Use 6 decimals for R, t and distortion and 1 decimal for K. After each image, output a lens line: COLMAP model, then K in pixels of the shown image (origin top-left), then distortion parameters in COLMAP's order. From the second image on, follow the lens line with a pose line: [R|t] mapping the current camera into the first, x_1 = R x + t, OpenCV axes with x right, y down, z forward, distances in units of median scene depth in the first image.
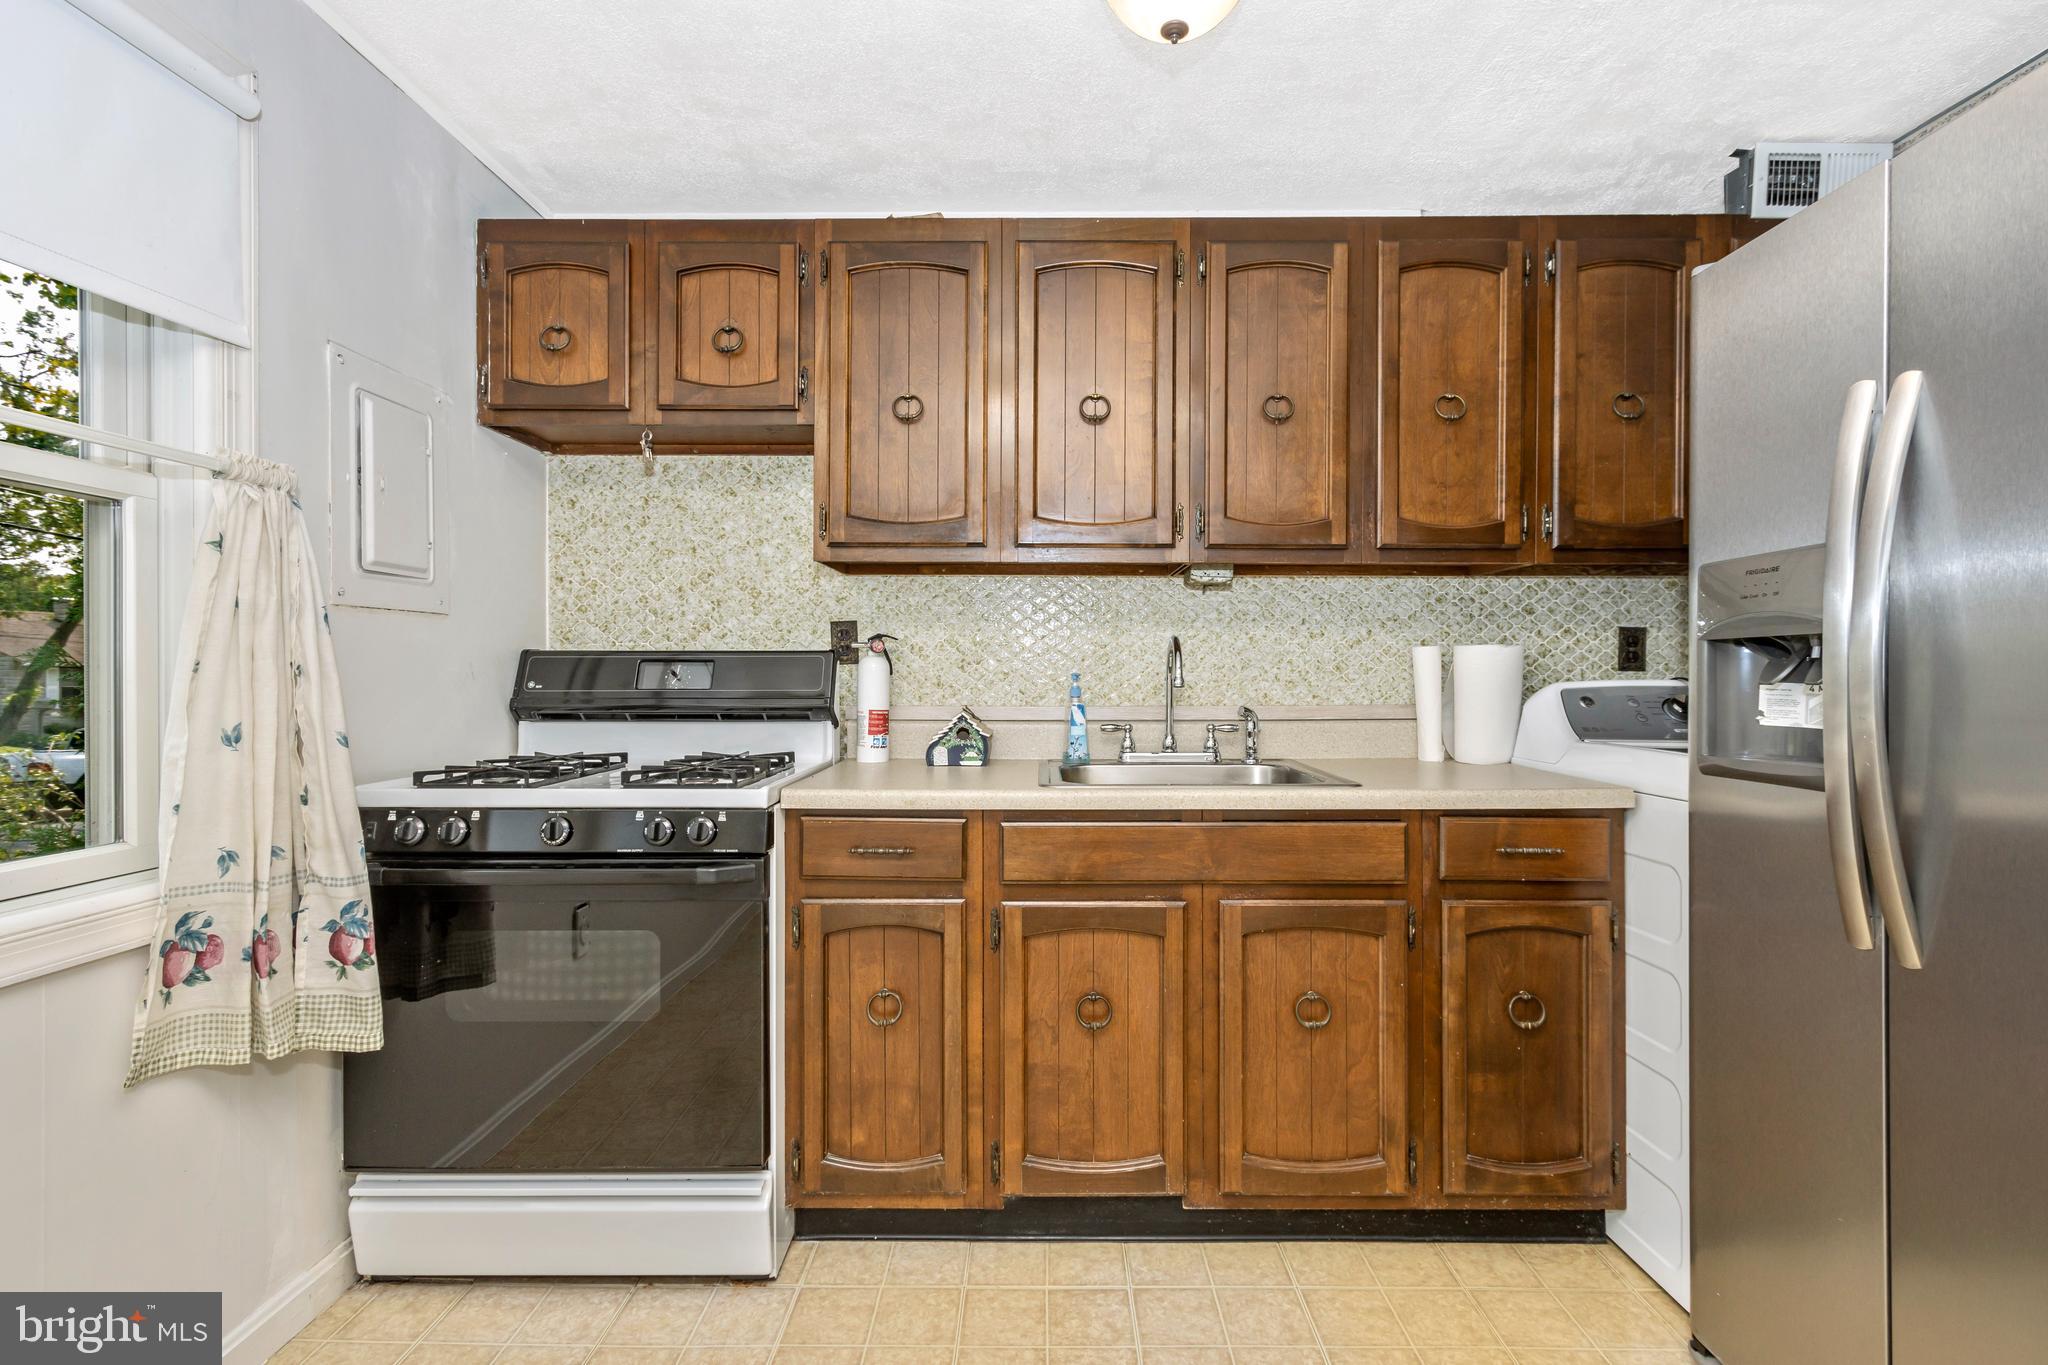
lens RADIAL K [[955.5, 0, 1074.0], [0, 955.5, 667.9], [0, 0, 1]] dist [0.000622, 0.002081]
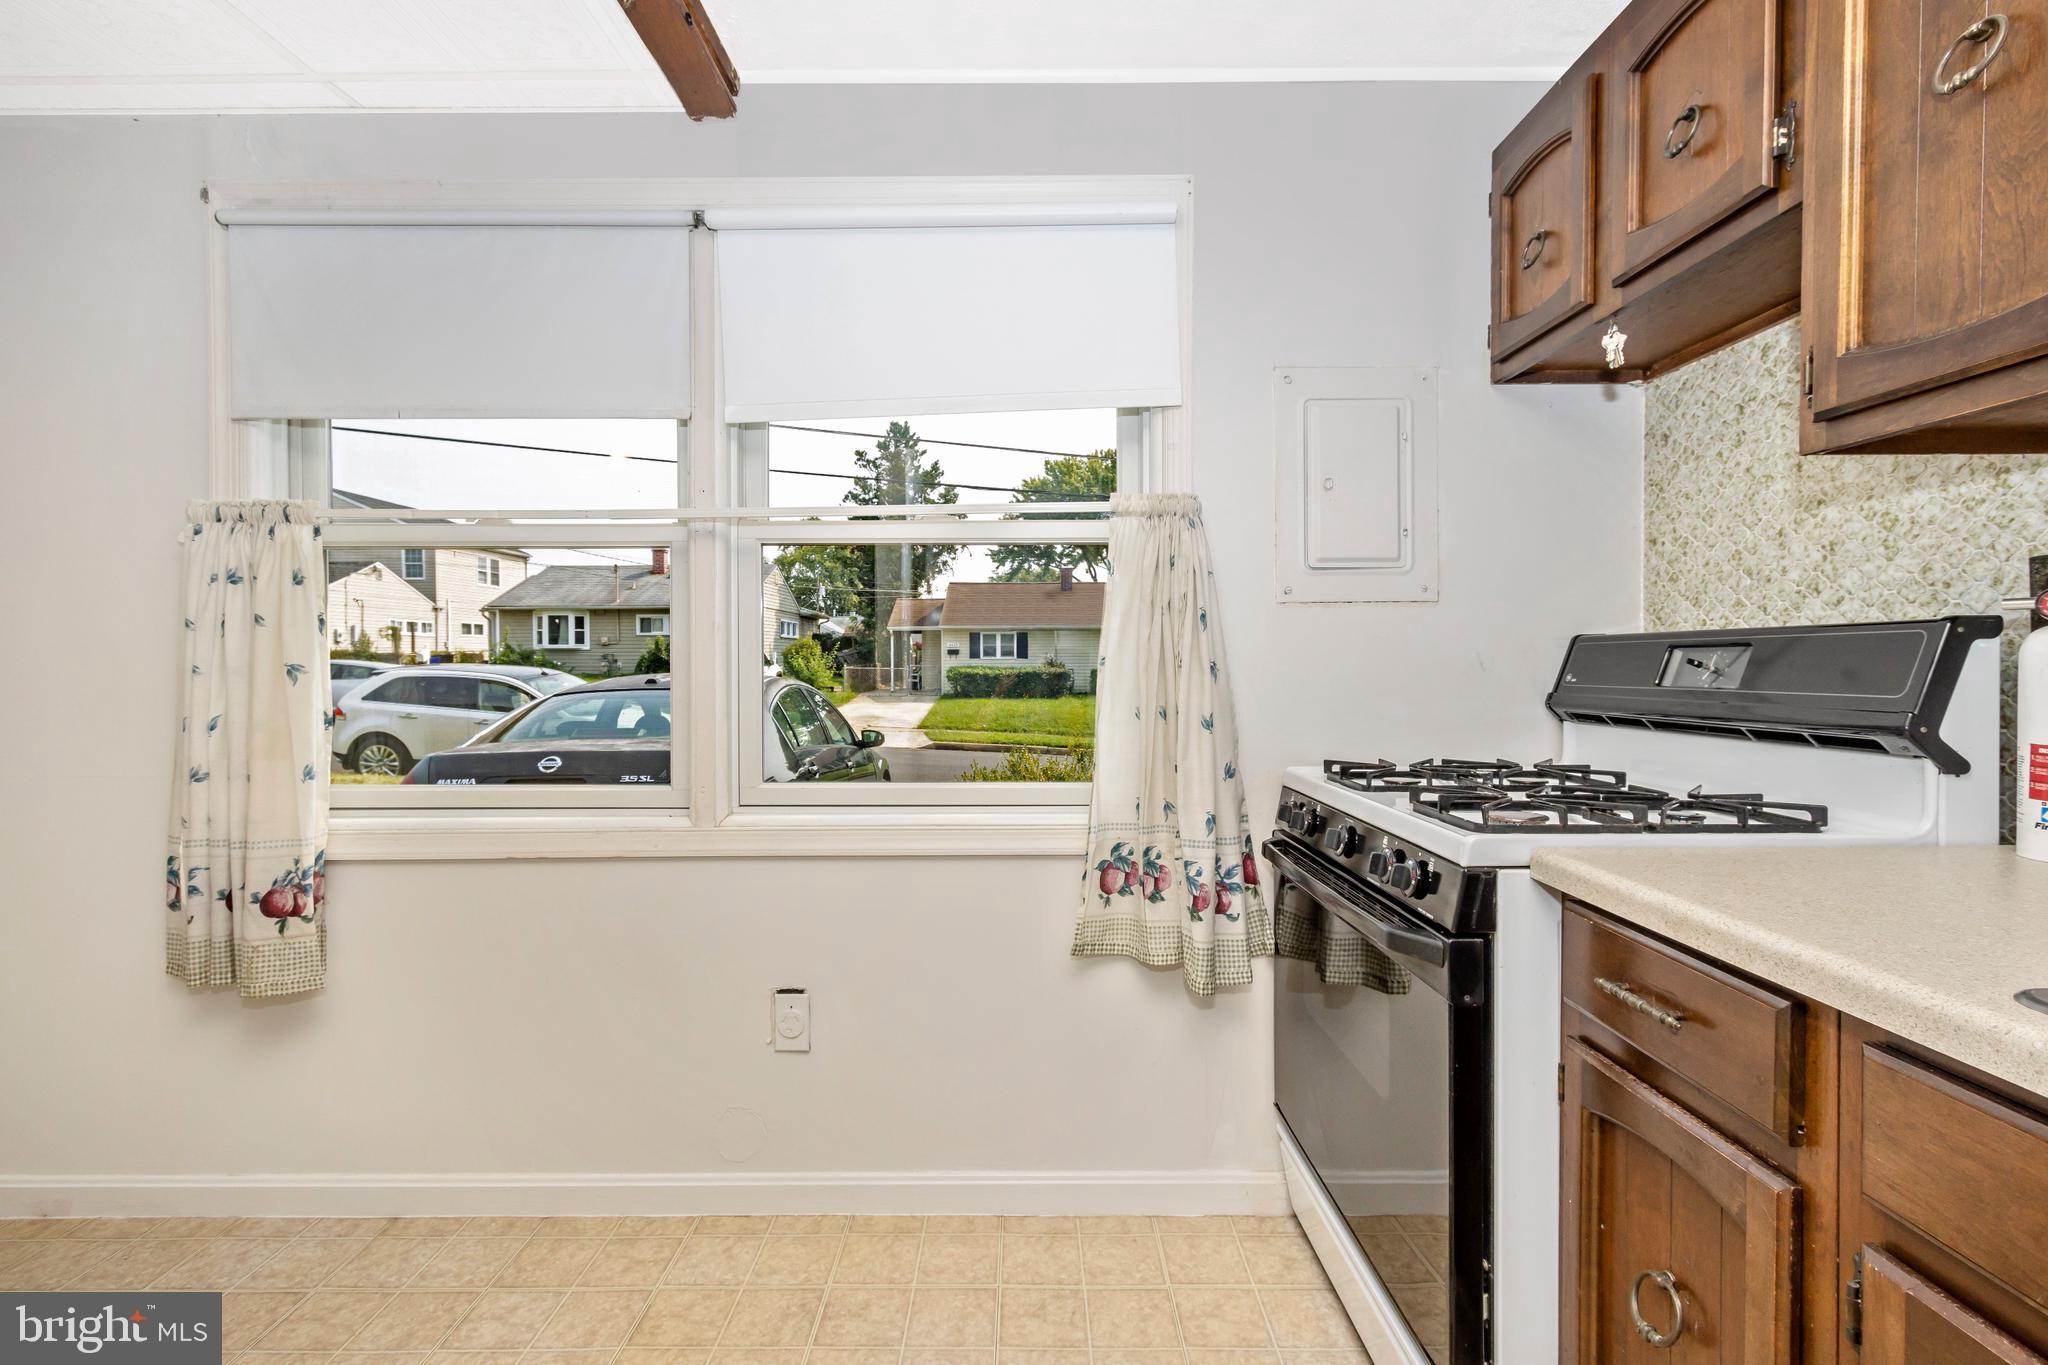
lens RADIAL K [[955.5, 0, 1006.9], [0, 955.5, 682.3], [0, 0, 1]] dist [0.000622, 0.002081]
pose [[-0.012178, 0.019382, -0.999738, 0.275183], [0.009726, 0.999767, 0.019264, 0.000884], [0.999879, -0.009489, -0.012363, 0.555767]]
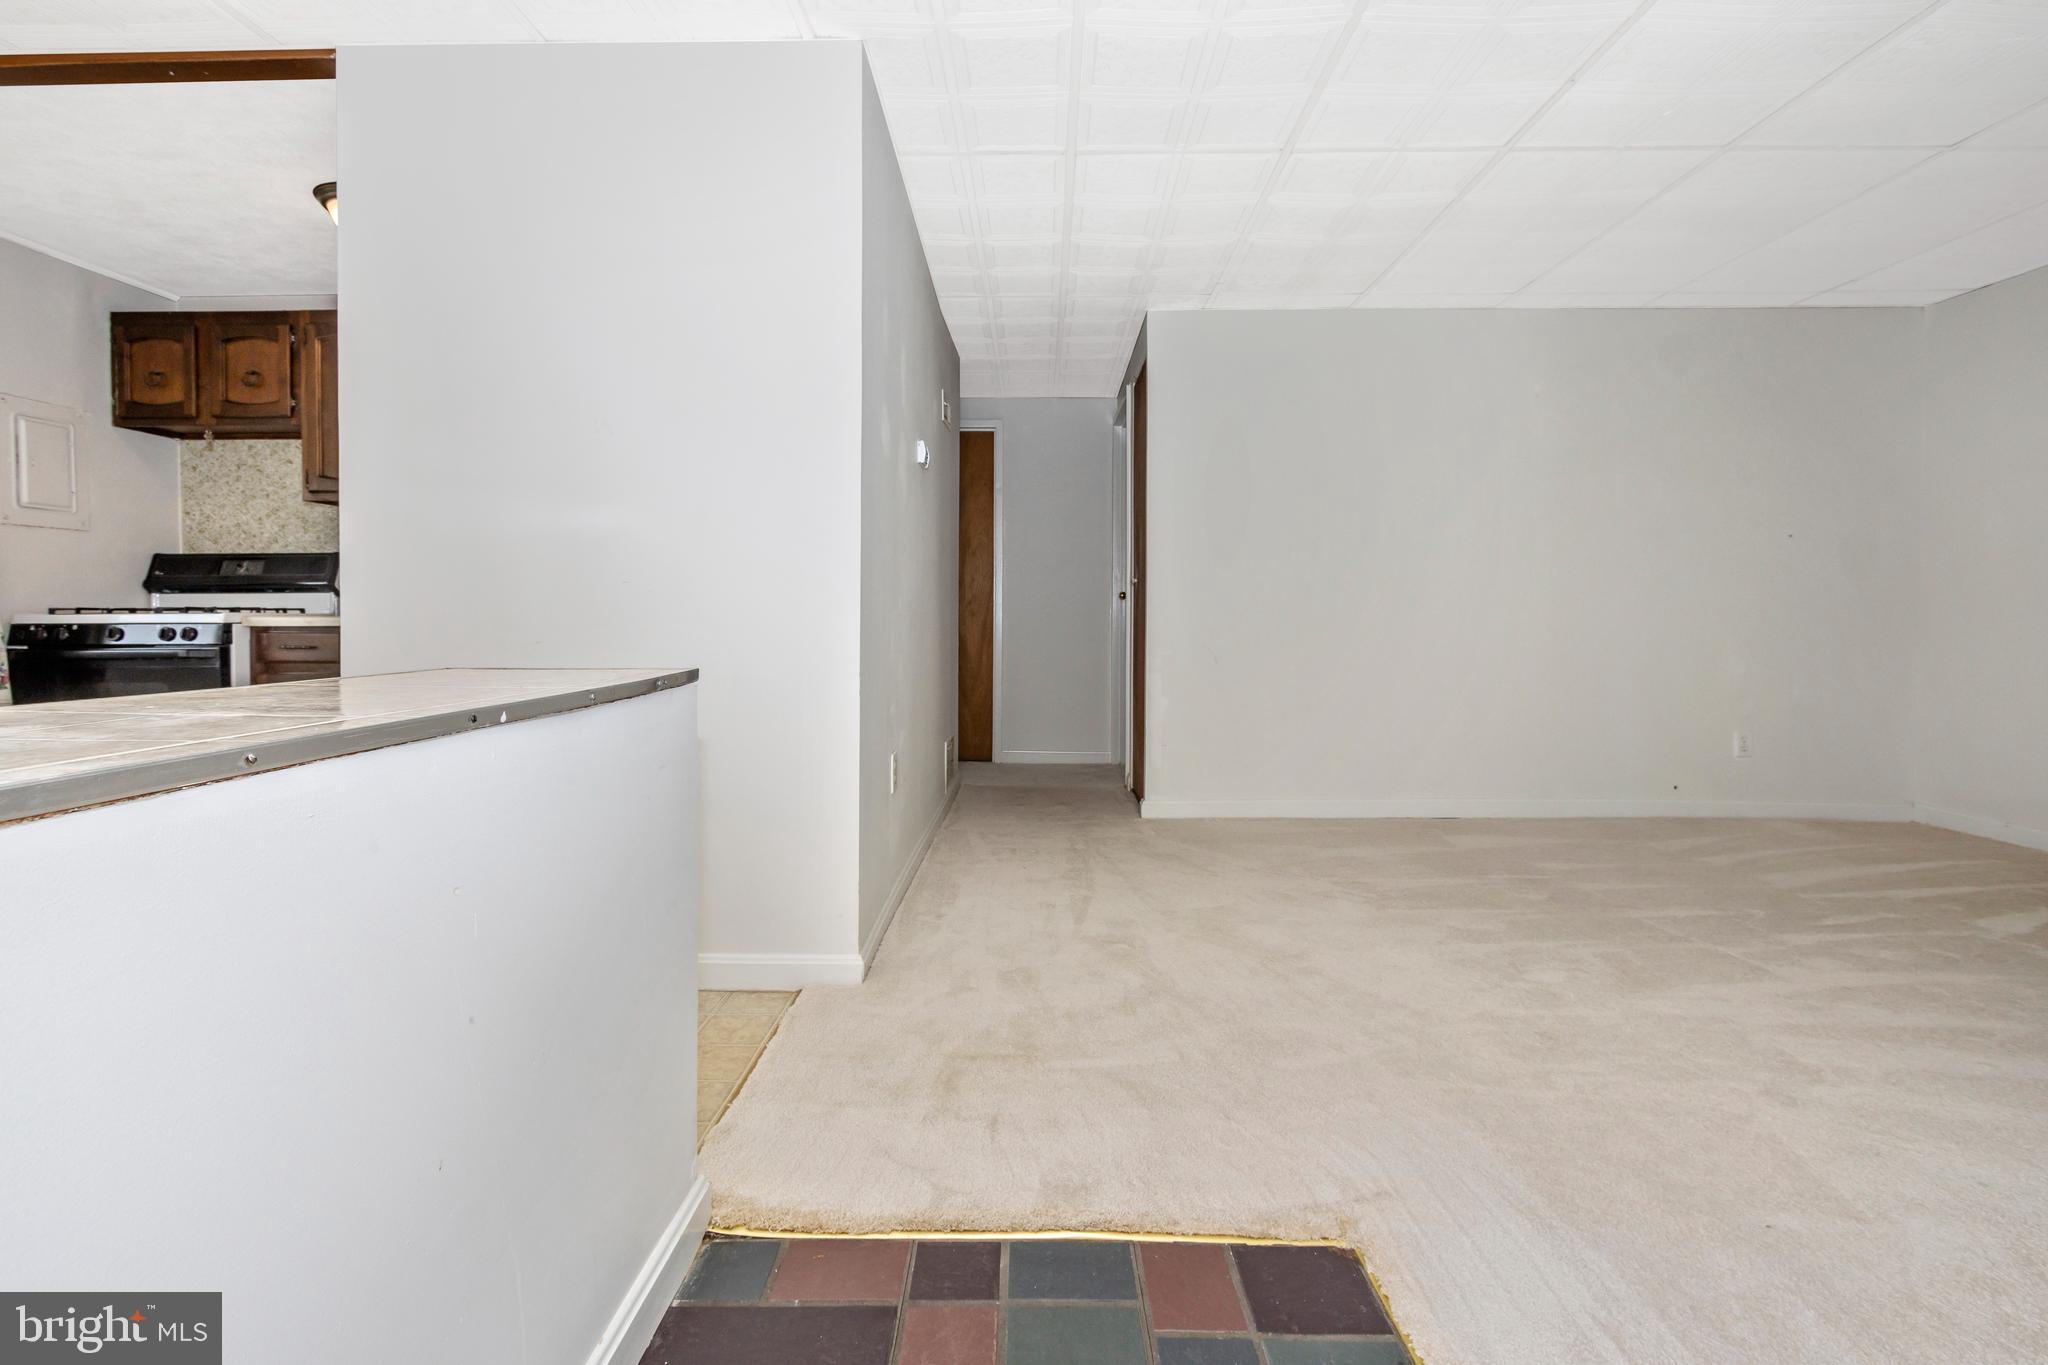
lens RADIAL K [[955.5, 0, 1030.7], [0, 955.5, 624.6], [0, 0, 1]] dist [0.000622, 0.002081]
pose [[0.999958, -0.008324, -0.003758, 1.101039], [0.008374, 0.999876, 0.013363, 0.108335], [0.003646, -0.013394, 0.999904, -0.797459]]
